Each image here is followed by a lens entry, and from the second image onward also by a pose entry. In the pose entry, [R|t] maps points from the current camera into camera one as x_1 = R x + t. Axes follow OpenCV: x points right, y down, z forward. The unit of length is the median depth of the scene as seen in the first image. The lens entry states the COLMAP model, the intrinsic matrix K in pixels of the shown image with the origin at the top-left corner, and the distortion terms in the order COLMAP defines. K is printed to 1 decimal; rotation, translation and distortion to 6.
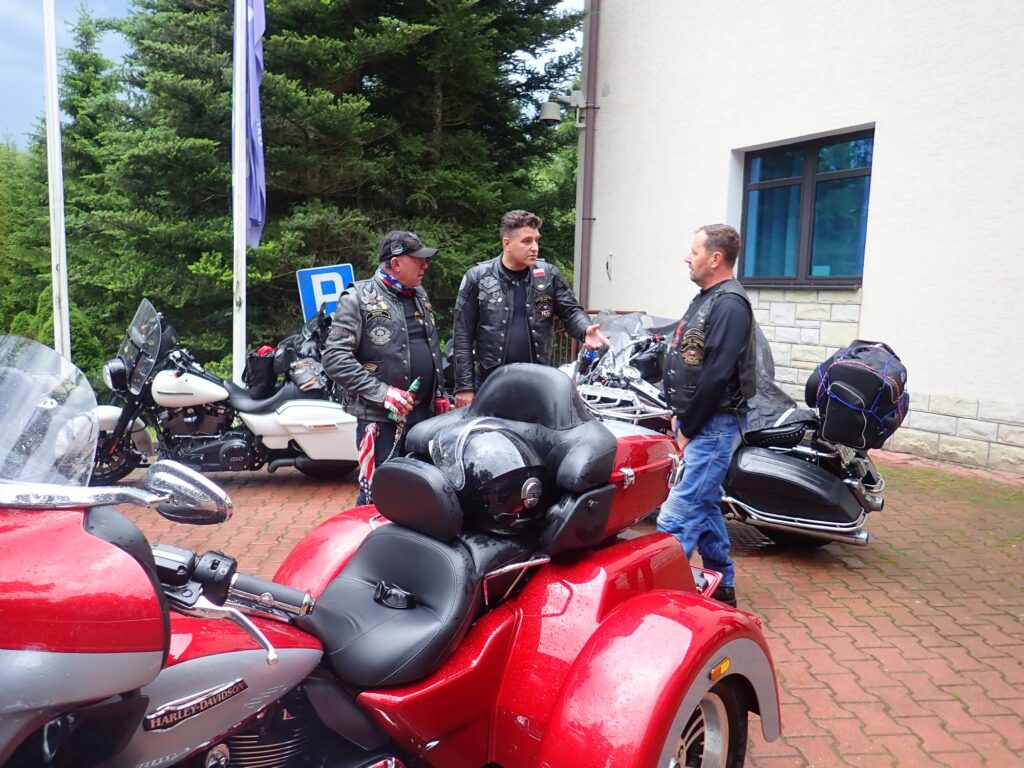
lens RADIAL K [[760.5, 0, 509.3], [0, 760.5, 386.3], [0, 0, 1]] dist [0.008009, -0.005211]
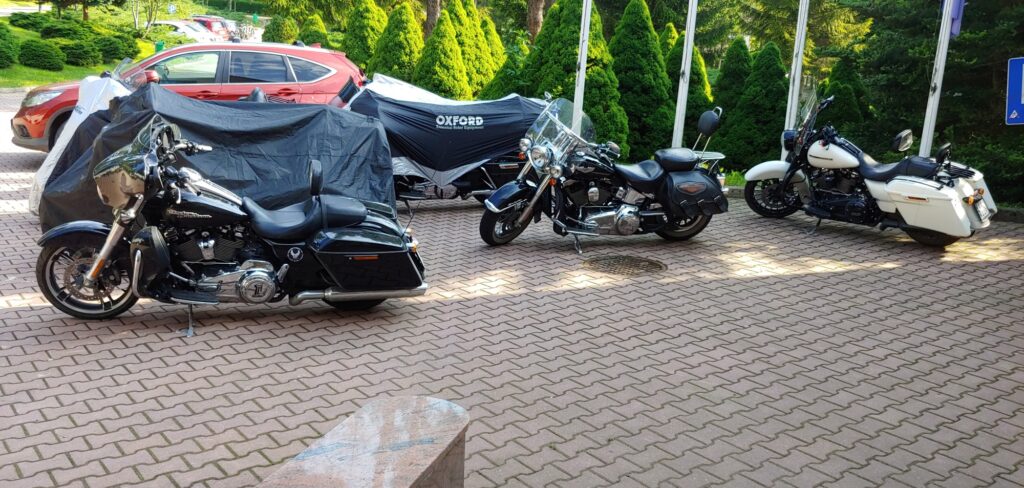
lens RADIAL K [[907.0, 0, 525.0], [0, 907.0, 243.2], [0, 0, 1]] dist [0.030820, -0.024303]
pose [[0.565671, 0.195548, -0.801110, 0.396124], [-0.118924, 0.980666, 0.155404, -0.020699], [0.816011, 0.007364, 0.577990, -0.249814]]
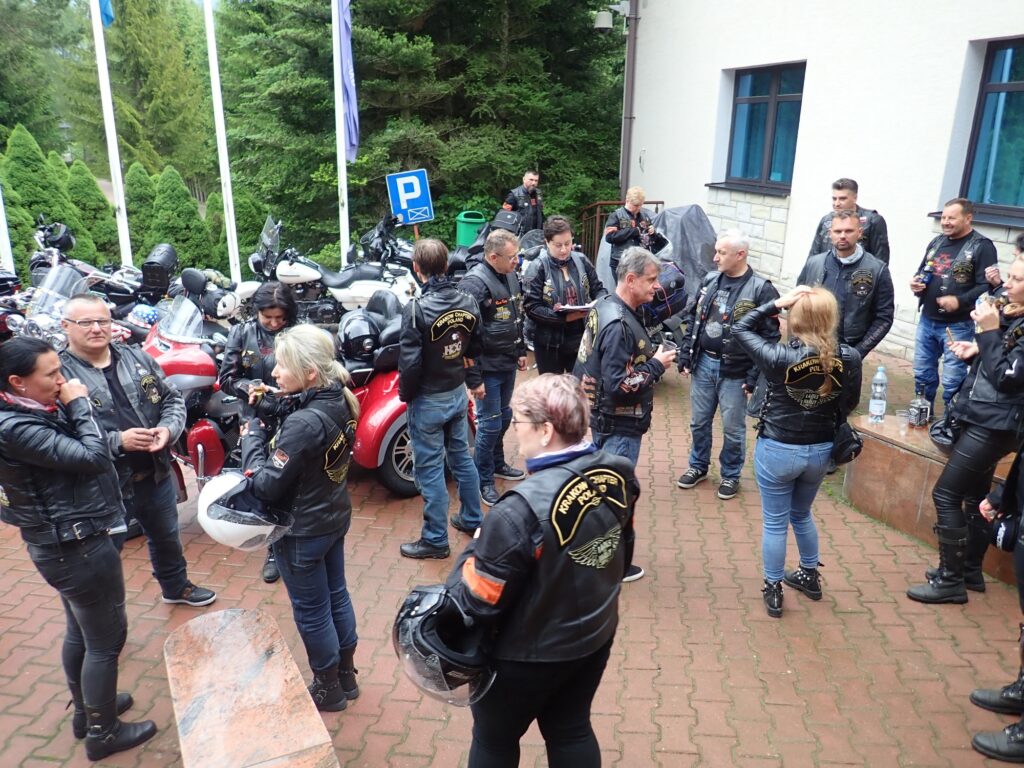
lens RADIAL K [[760.5, 0, 507.6], [0, 760.5, 388.3], [0, 0, 1]] dist [0.008009, -0.005211]
pose [[0.975175, 0.052968, -0.215007, 0.253991], [-0.008596, 0.979293, 0.202265, -0.058276], [0.221268, -0.195396, 0.955438, -0.337625]]
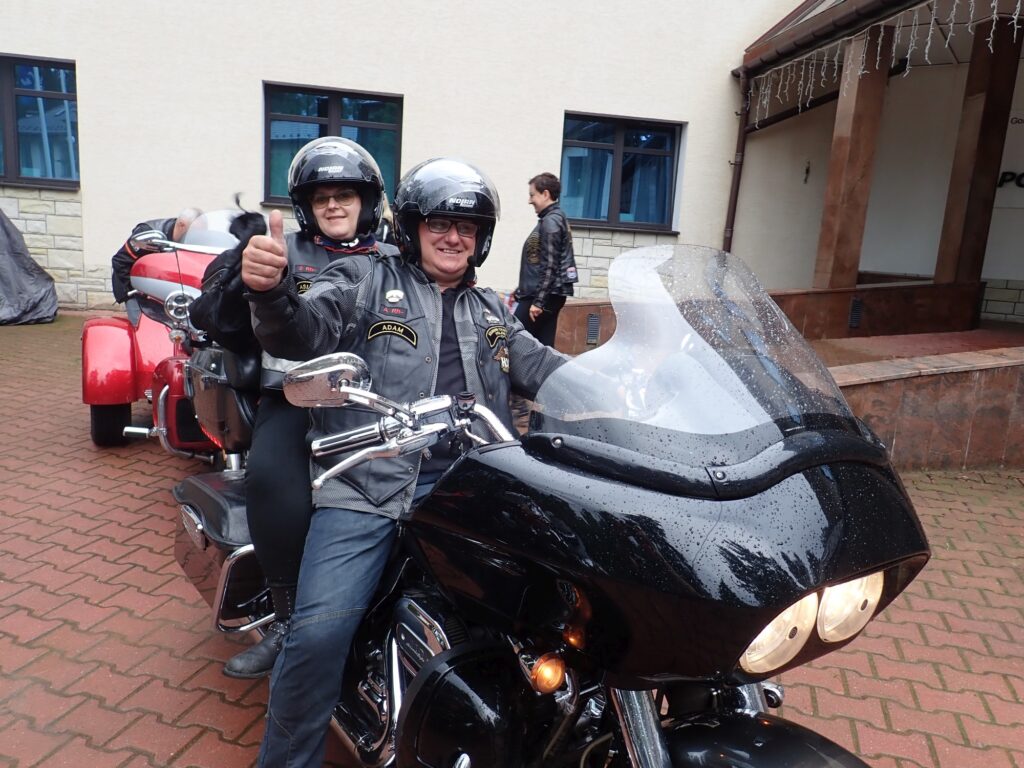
lens RADIAL K [[760.5, 0, 507.7], [0, 760.5, 383.7], [0, 0, 1]] dist [0.008009, -0.005211]
pose [[0.366673, -0.172769, 0.914167, -0.460191], [0.053628, 0.984897, 0.164626, 0.020259], [-0.928803, -0.011339, 0.370400, -0.151935]]
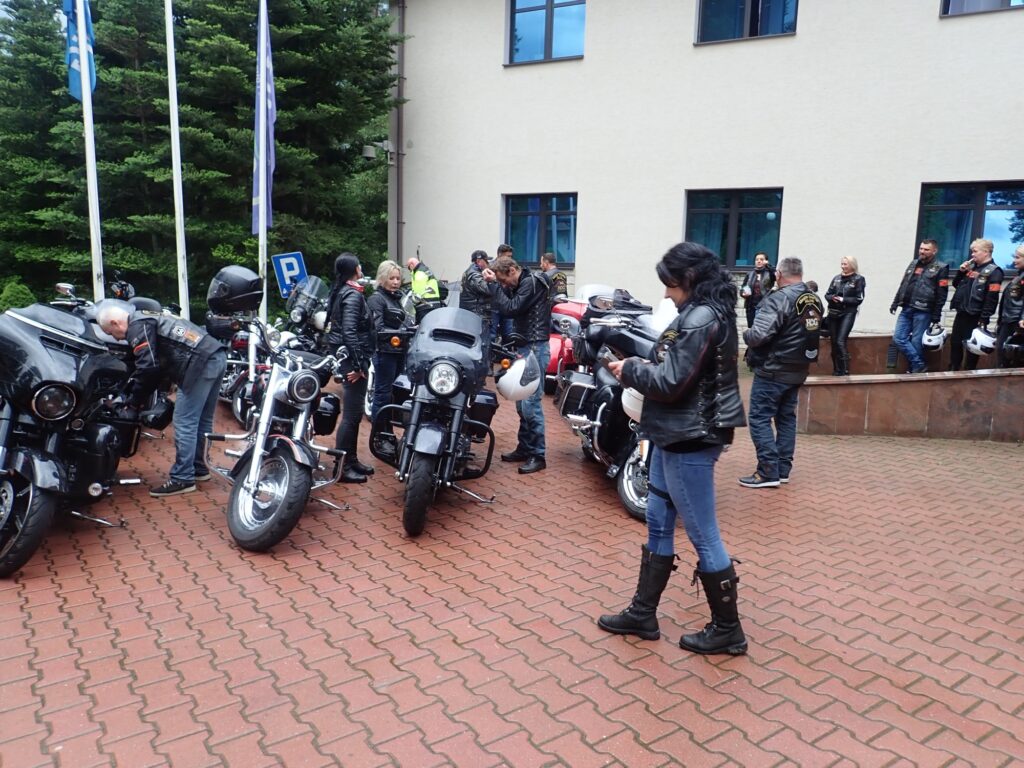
lens RADIAL K [[760.5, 0, 503.3], [0, 760.5, 380.3], [0, 0, 1]] dist [0.008009, -0.005211]
pose [[0.852976, -0.076965, 0.516244, -0.735124], [0.057283, 0.996898, 0.053977, 0.050659], [-0.518797, -0.016469, 0.854739, -0.642350]]
